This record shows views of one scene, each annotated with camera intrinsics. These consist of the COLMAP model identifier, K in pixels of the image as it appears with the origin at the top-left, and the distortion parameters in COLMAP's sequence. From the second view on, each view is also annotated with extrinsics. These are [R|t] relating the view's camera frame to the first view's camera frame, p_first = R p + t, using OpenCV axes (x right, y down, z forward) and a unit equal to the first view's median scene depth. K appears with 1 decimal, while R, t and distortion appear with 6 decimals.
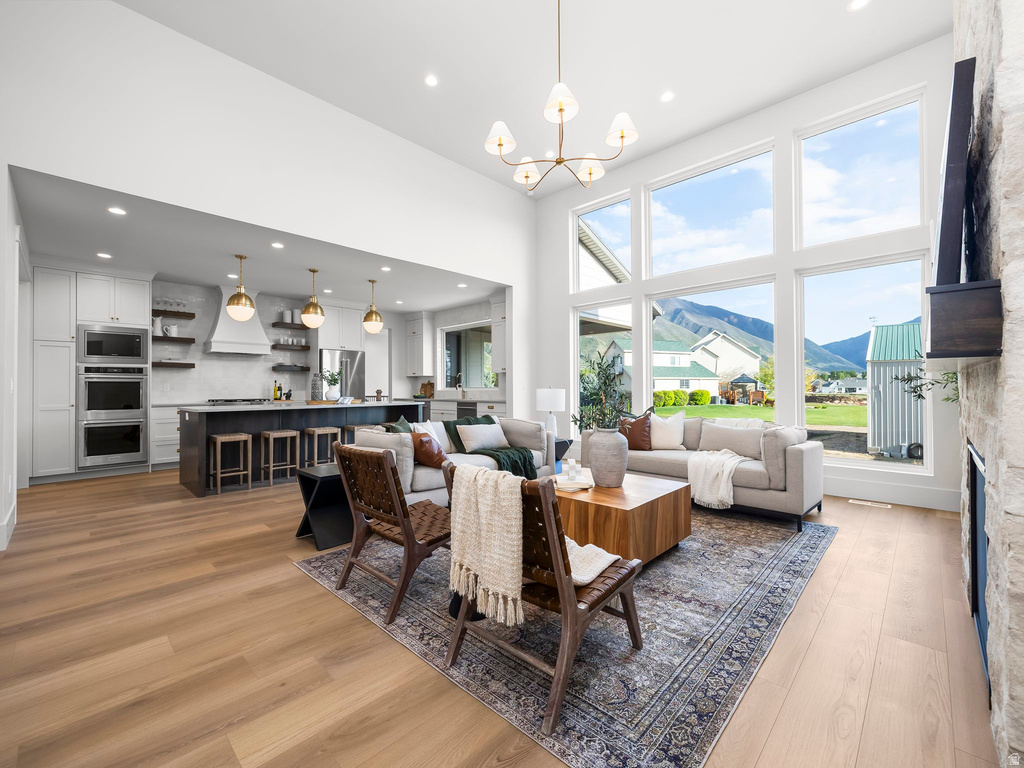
lens RADIAL K [[434.2, 0, 507.8], [0, 434.2, 384.3], [0, 0, 1]] dist [0.001714, 0.000582]
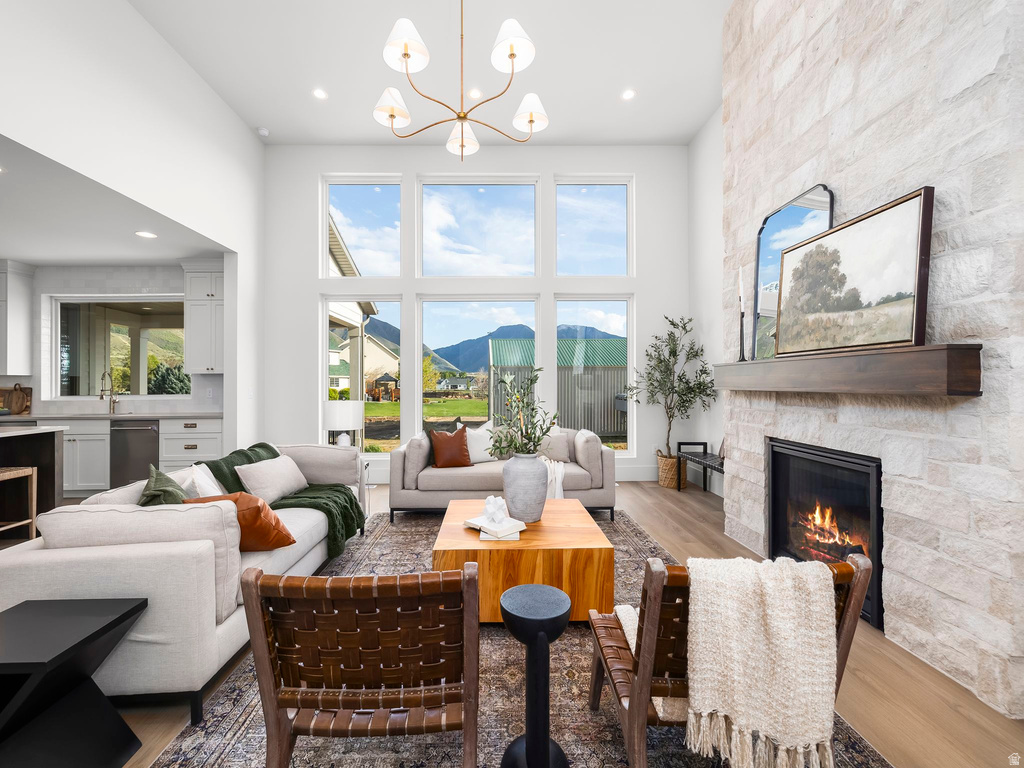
lens RADIAL K [[434.2, 0, 510.3], [0, 434.2, 383.2], [0, 0, 1]] dist [0.001714, 0.000582]
pose [[0.702945, 0.002662, 0.711239, -0.176923], [-0.004723, 0.999988, 0.000924, -0.016581], [-0.711228, -0.004009, 0.702950, 0.181926]]
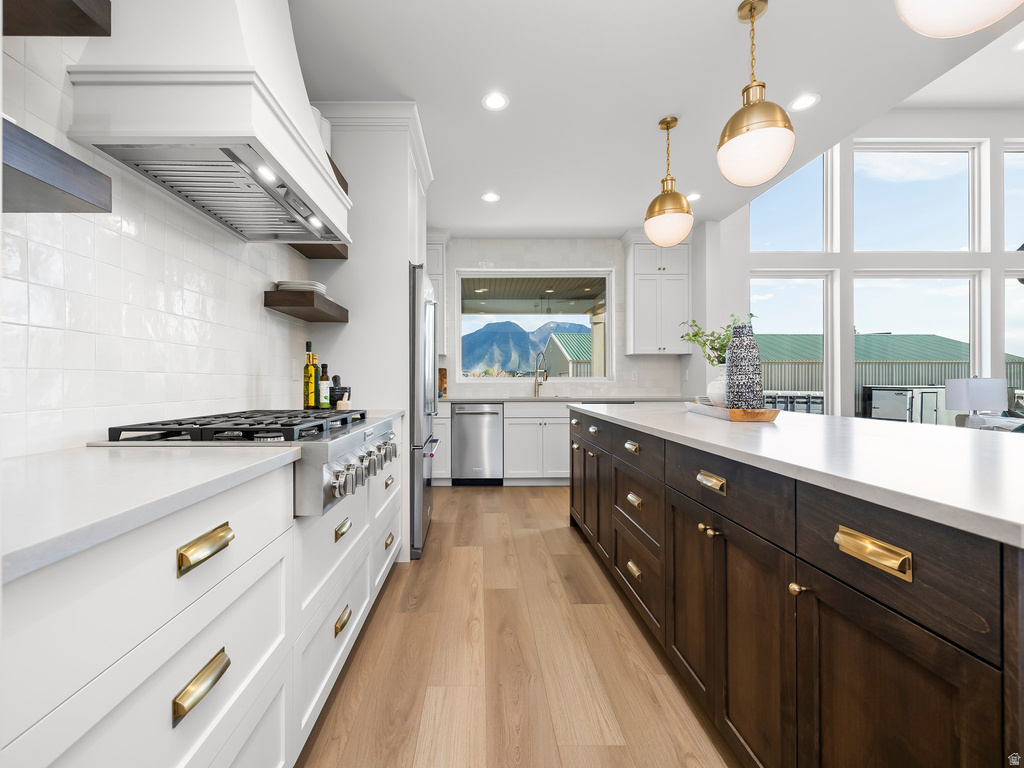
lens RADIAL K [[434.2, 0, 477.4], [0, 434.2, 367.4], [0, 0, 1]] dist [0.001714, 0.000582]
pose [[0.731233, 0.004070, 0.682116, -0.682046], [-0.012557, 0.999893, 0.007494, -0.009662], [-0.682012, -0.014045, 0.731206, 0.754752]]
